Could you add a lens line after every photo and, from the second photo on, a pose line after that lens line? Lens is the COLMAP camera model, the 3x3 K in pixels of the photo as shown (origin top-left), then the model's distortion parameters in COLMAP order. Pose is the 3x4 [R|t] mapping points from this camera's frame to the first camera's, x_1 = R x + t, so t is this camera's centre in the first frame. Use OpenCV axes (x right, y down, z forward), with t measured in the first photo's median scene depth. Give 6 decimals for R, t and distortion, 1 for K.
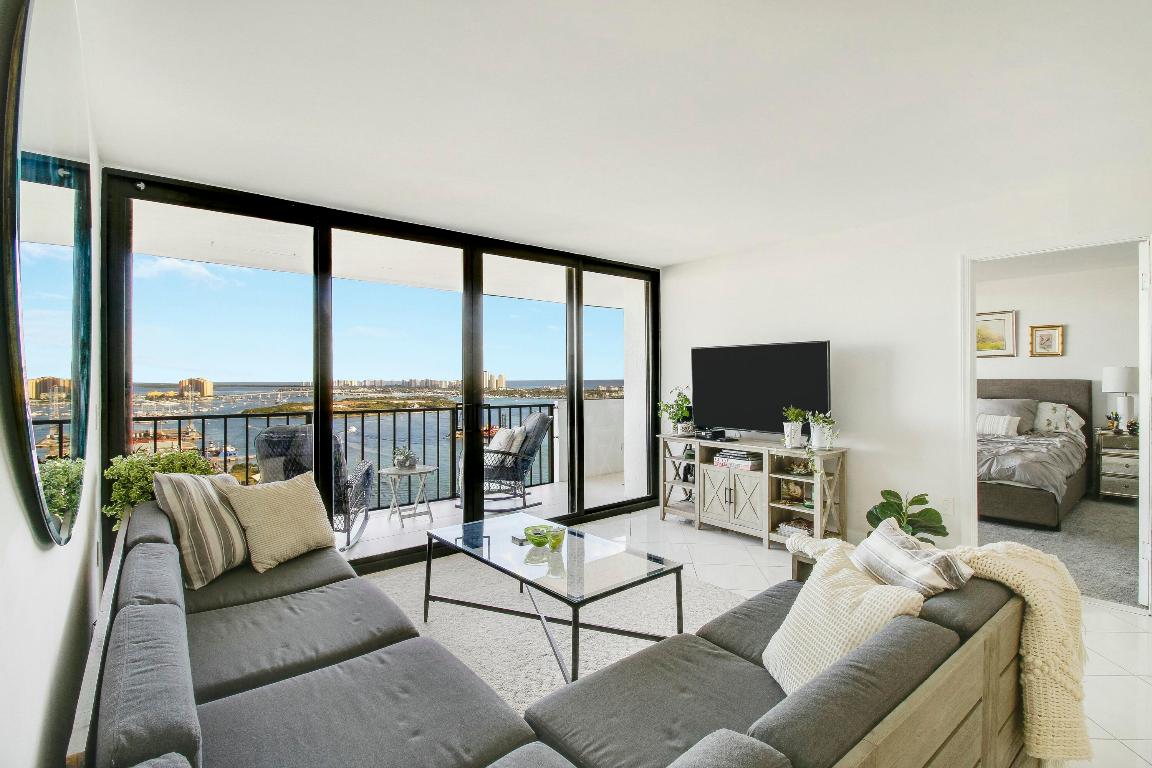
lens RADIAL K [[540.7, 0, 573.0], [0, 540.7, 378.1], [0, 0, 1]] dist [-0.007762, -0.007346]
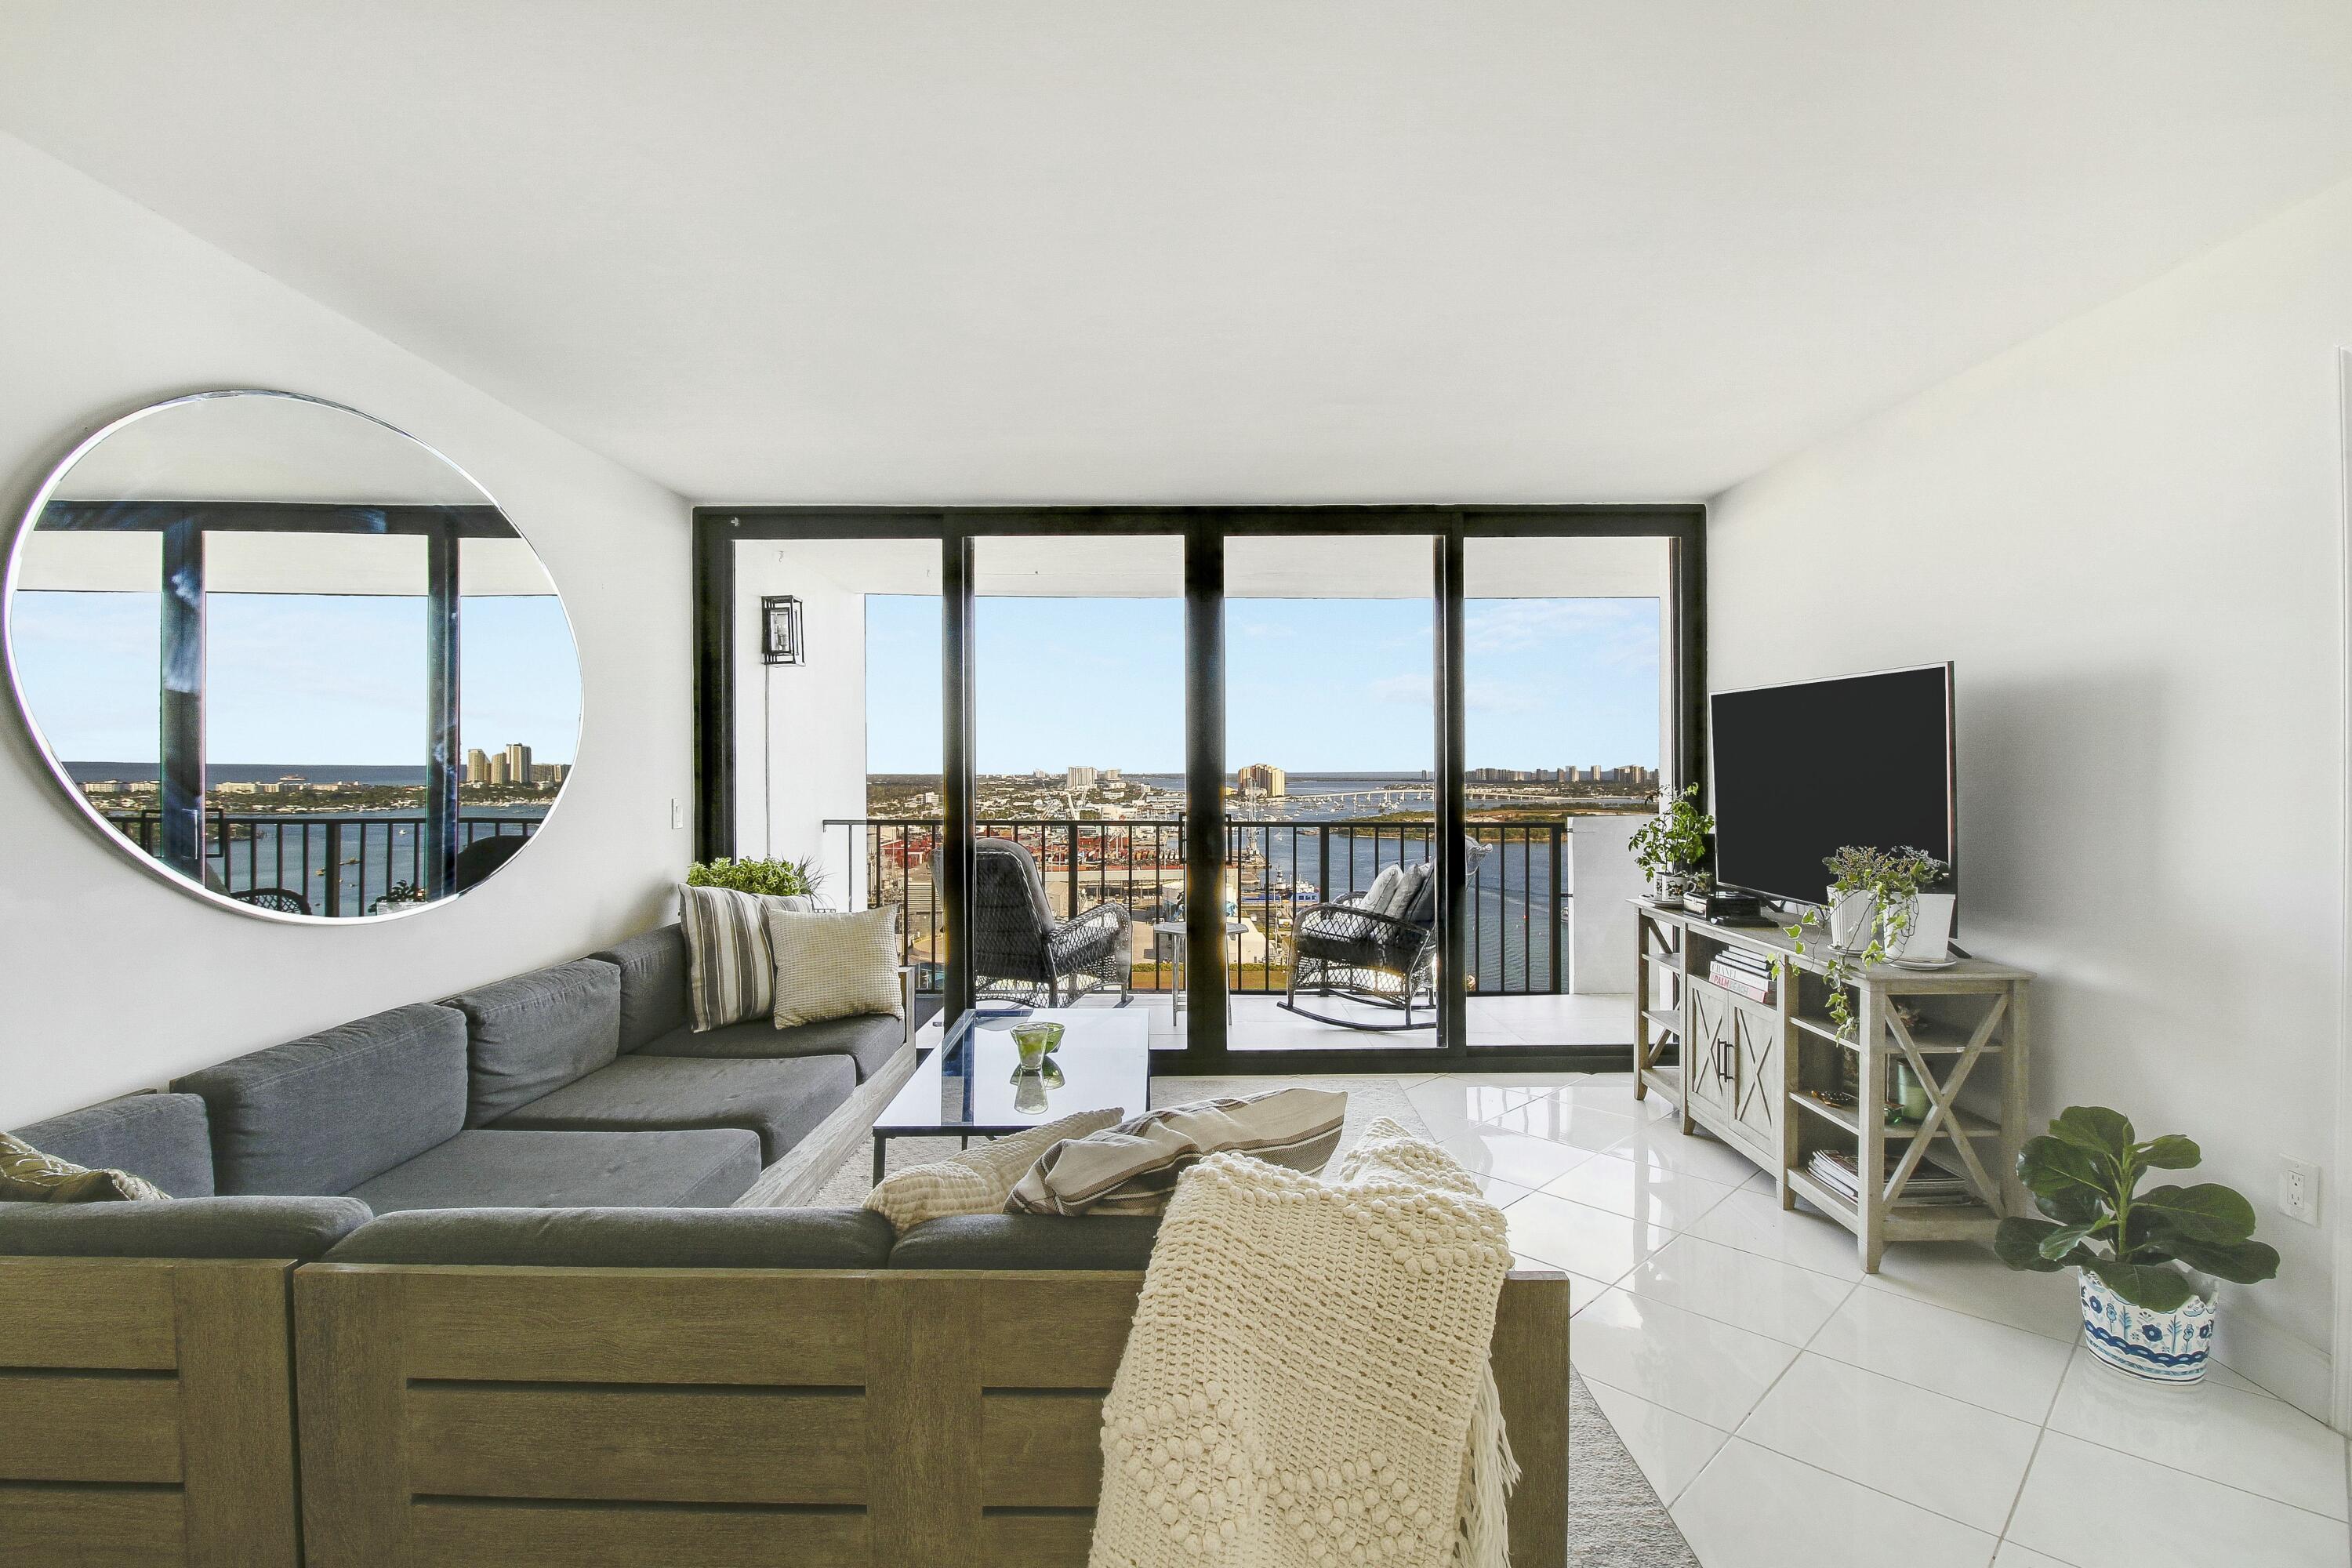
lens RADIAL K [[1103.9, 0, 1180.5], [0, 1103.9, 778.9], [0, 0, 1]] dist [-0.007762, -0.007346]
pose [[0.768490, 0.007385, -0.639819, 0.476785], [0.000402, 0.999928, 0.012025, -0.001122], [0.639862, -0.009498, 0.768431, 0.111905]]
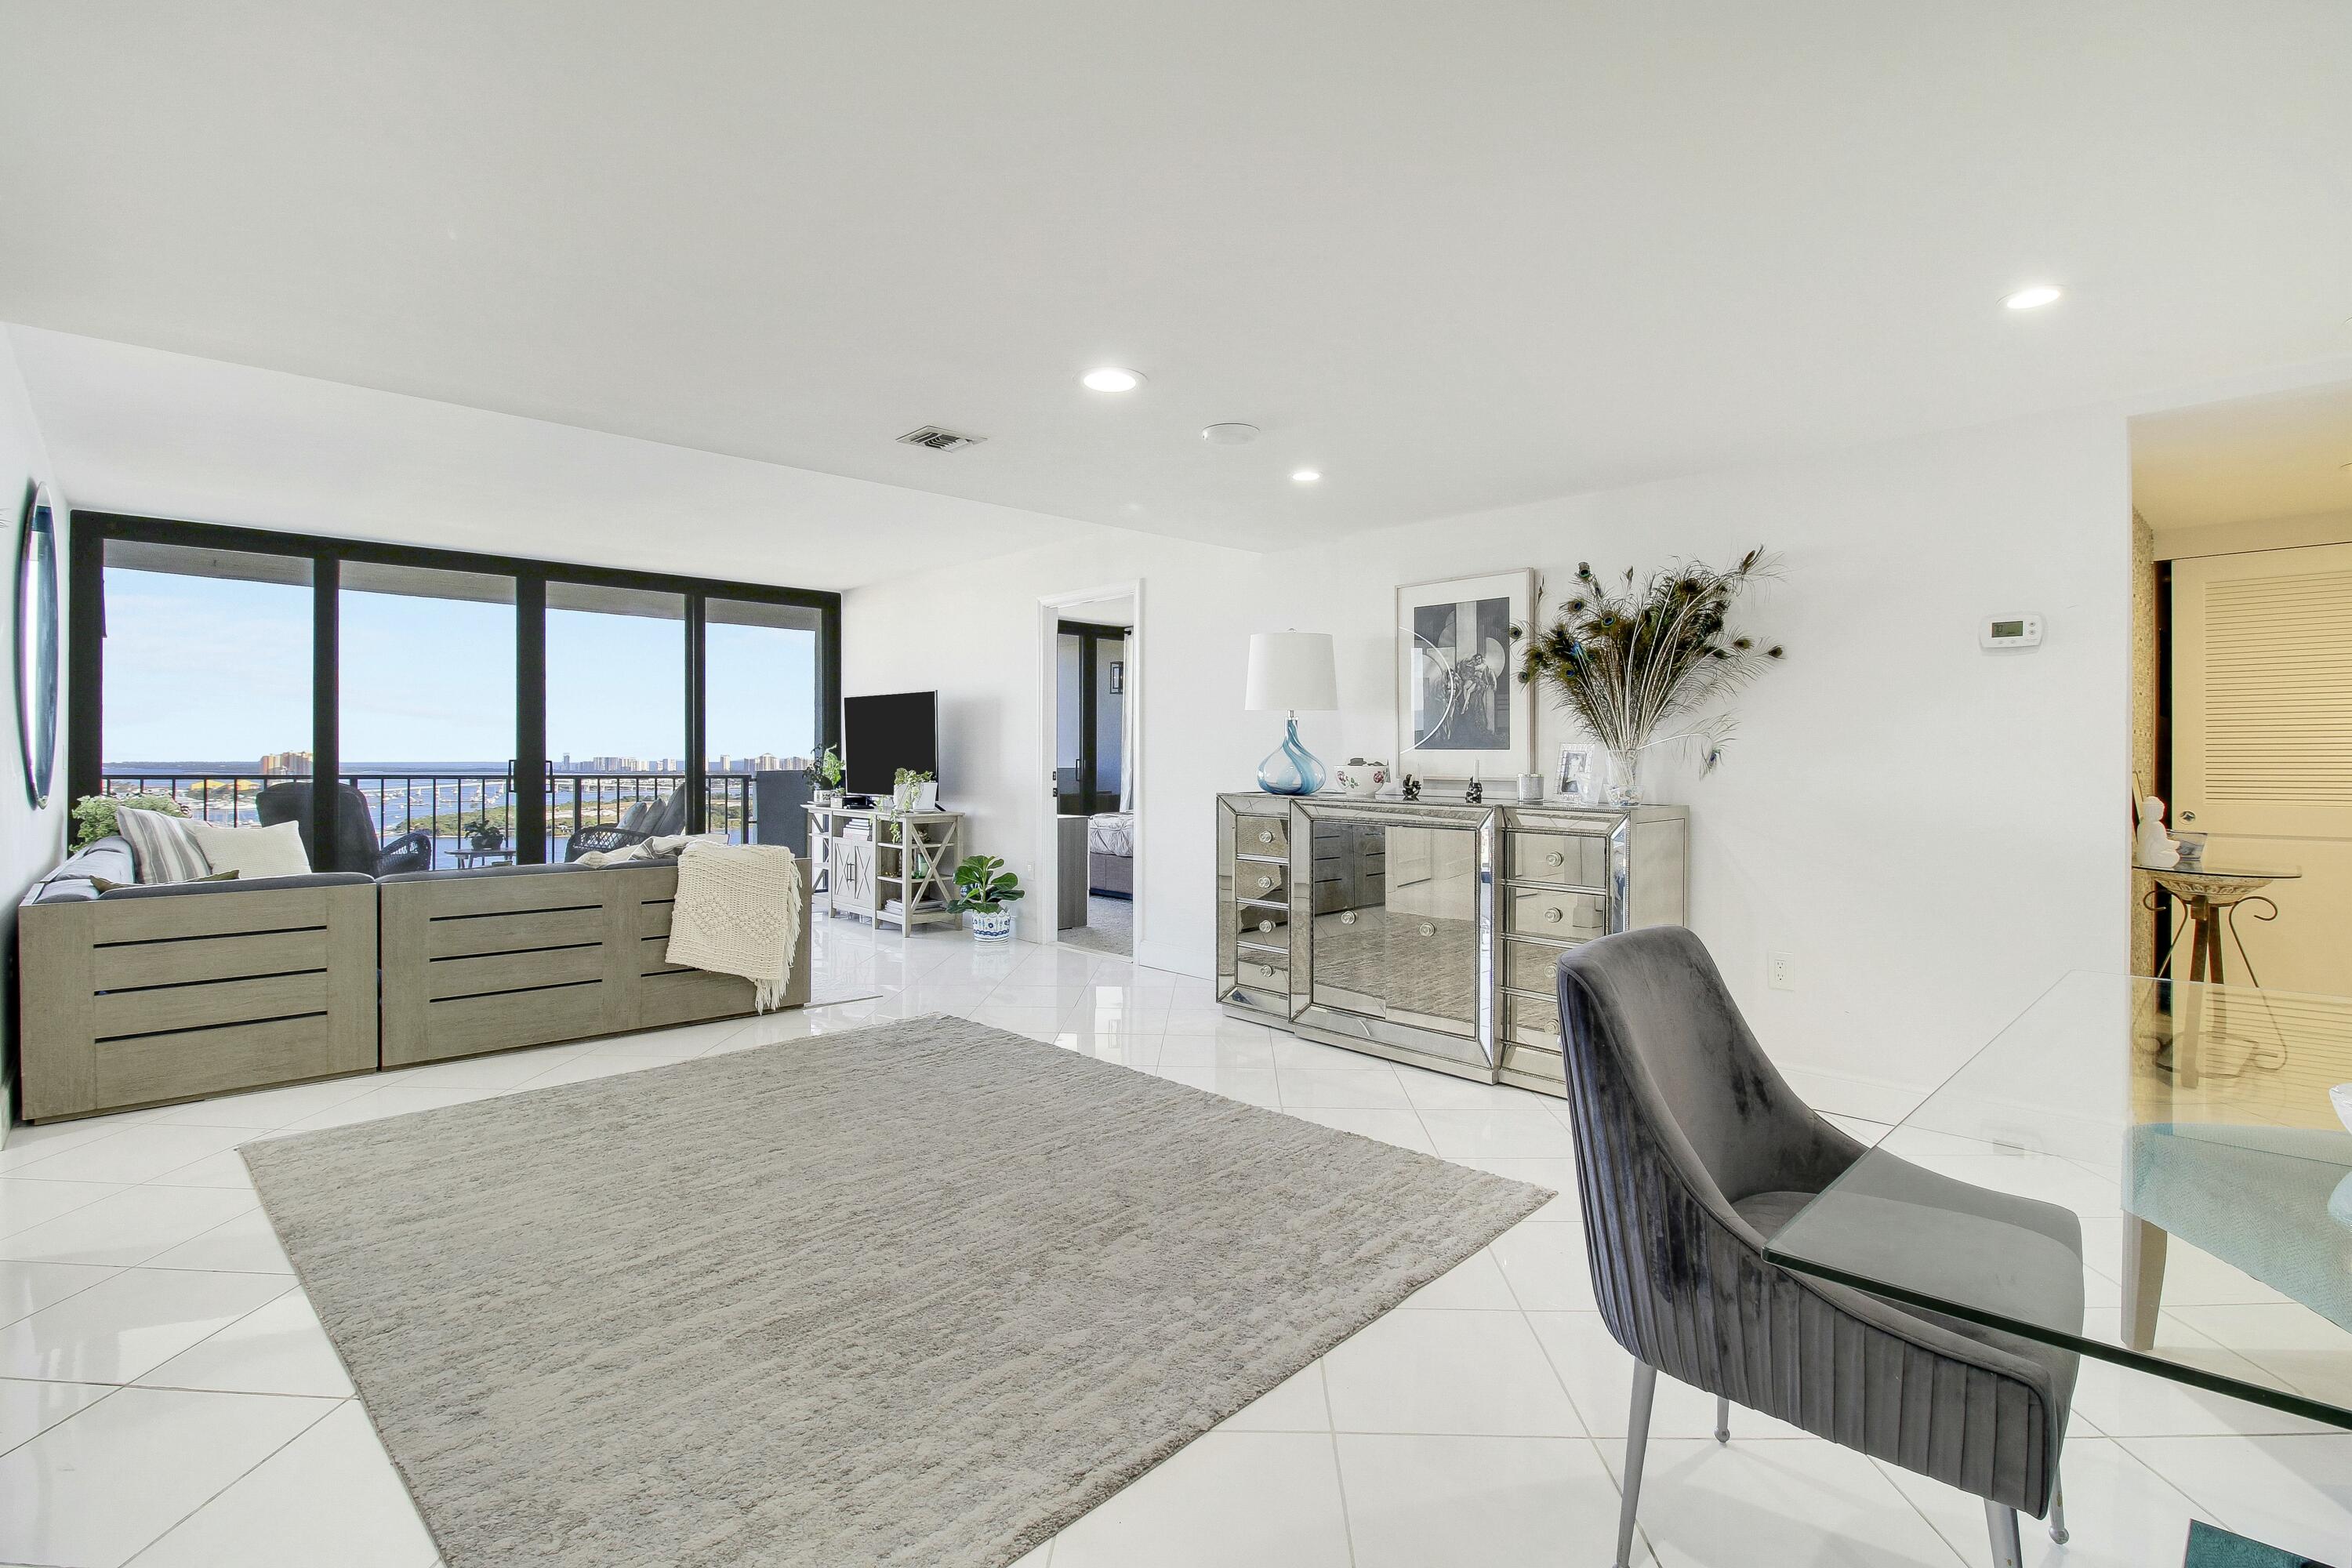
lens RADIAL K [[1103.9, 0, 1175.9], [0, 1103.9, 766.3], [0, 0, 1]] dist [-0.007762, -0.007346]
pose [[0.998535, 0.006587, 0.053701, 0.670947], [-0.006910, 0.999959, 0.005825, 0.037334], [-0.053660, -0.006187, 0.998540, -0.711088]]
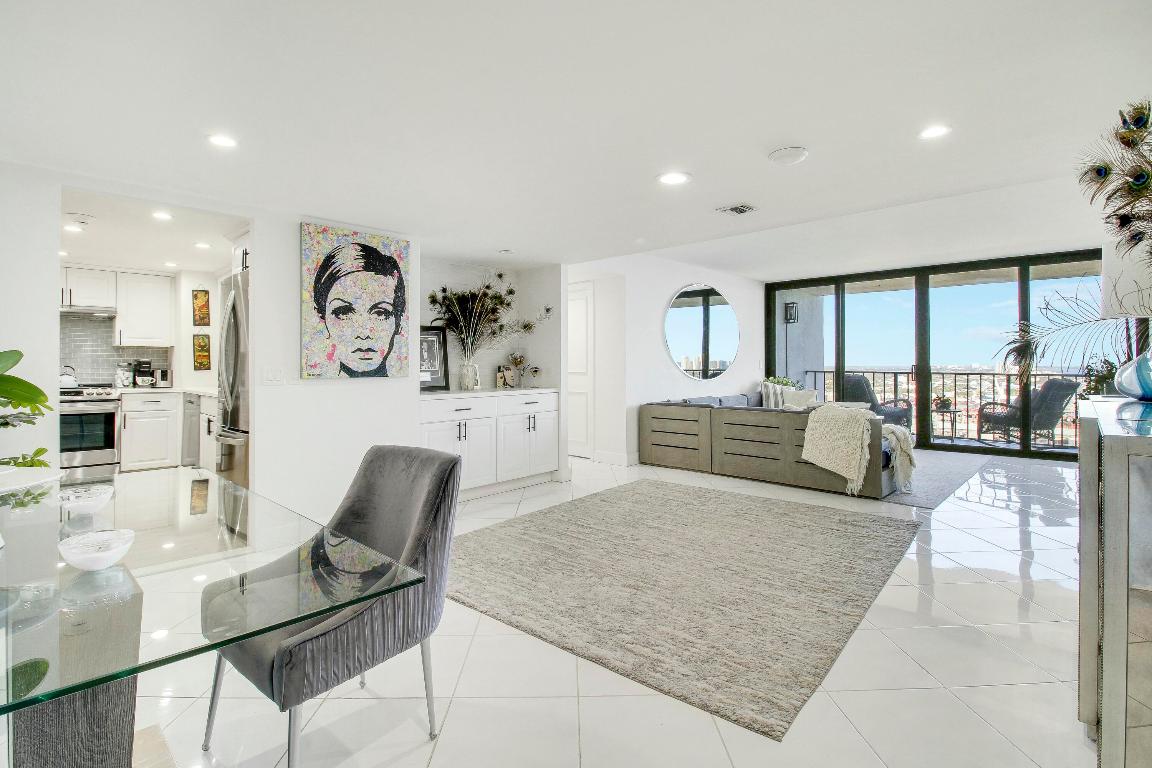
lens RADIAL K [[540.7, 0, 579.3], [0, 540.7, 365.3], [0, 0, 1]] dist [-0.007762, -0.007346]
pose [[0.116011, 0.005921, -0.993230, 1.275494], [-0.000532, 0.999982, 0.005899, 0.034494], [0.993248, -0.000156, 0.116012, -0.253891]]
